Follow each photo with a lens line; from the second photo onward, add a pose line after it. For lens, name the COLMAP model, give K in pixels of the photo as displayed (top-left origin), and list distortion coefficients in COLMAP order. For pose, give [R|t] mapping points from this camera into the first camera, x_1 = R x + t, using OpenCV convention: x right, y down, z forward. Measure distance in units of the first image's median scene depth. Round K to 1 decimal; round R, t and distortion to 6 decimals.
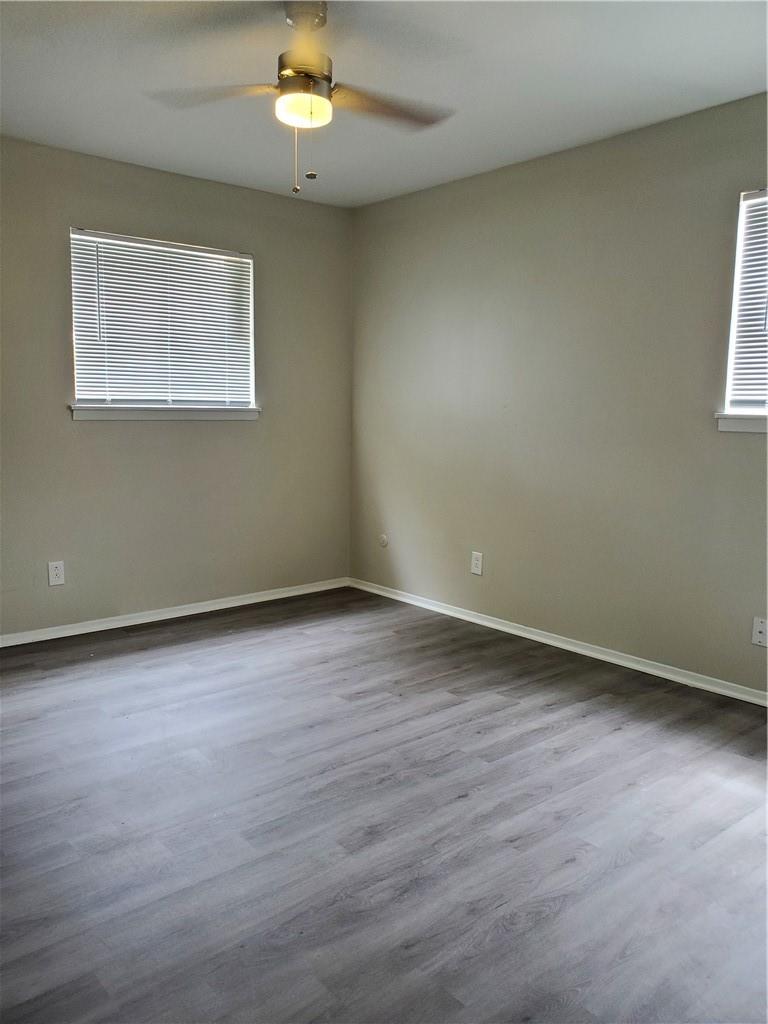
lens RADIAL K [[808.3, 0, 365.3], [0, 808.3, 498.0], [0, 0, 1]] dist [0.025029, -0.008244]
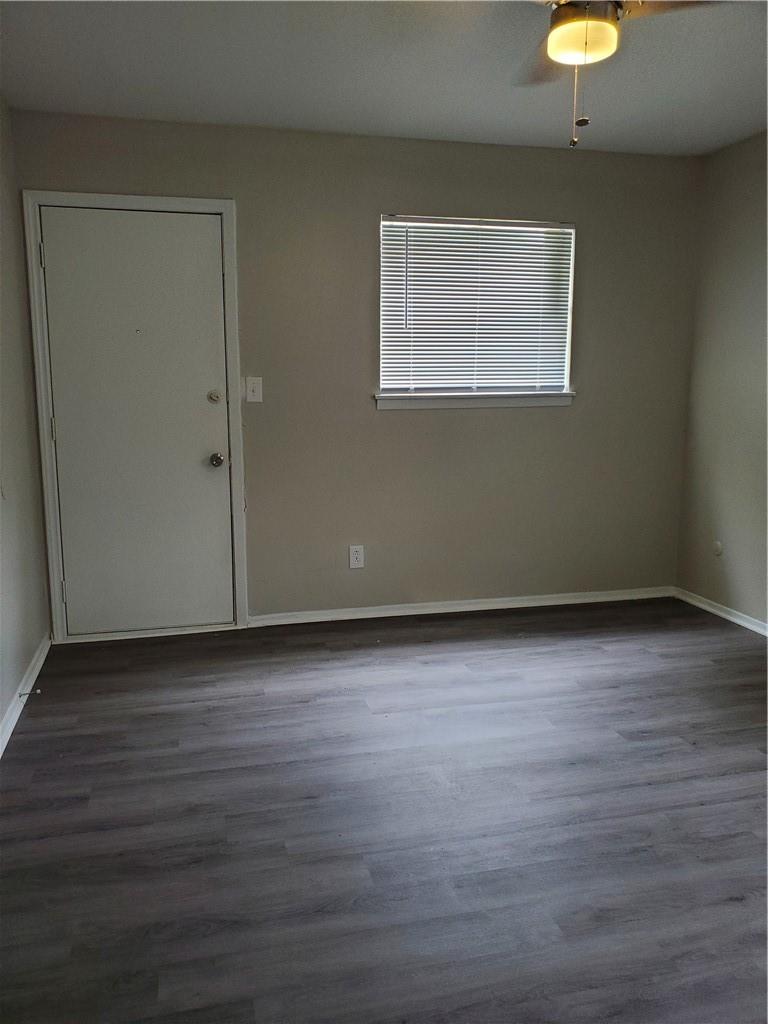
lens RADIAL K [[808.3, 0, 367.7], [0, 808.3, 503.1], [0, 0, 1]] dist [0.025029, -0.008244]
pose [[0.899855, 0.053481, -0.432899, 0.095539], [-0.039438, 0.998366, 0.041362, -0.025363], [0.434403, -0.020147, 0.900493, 0.115736]]
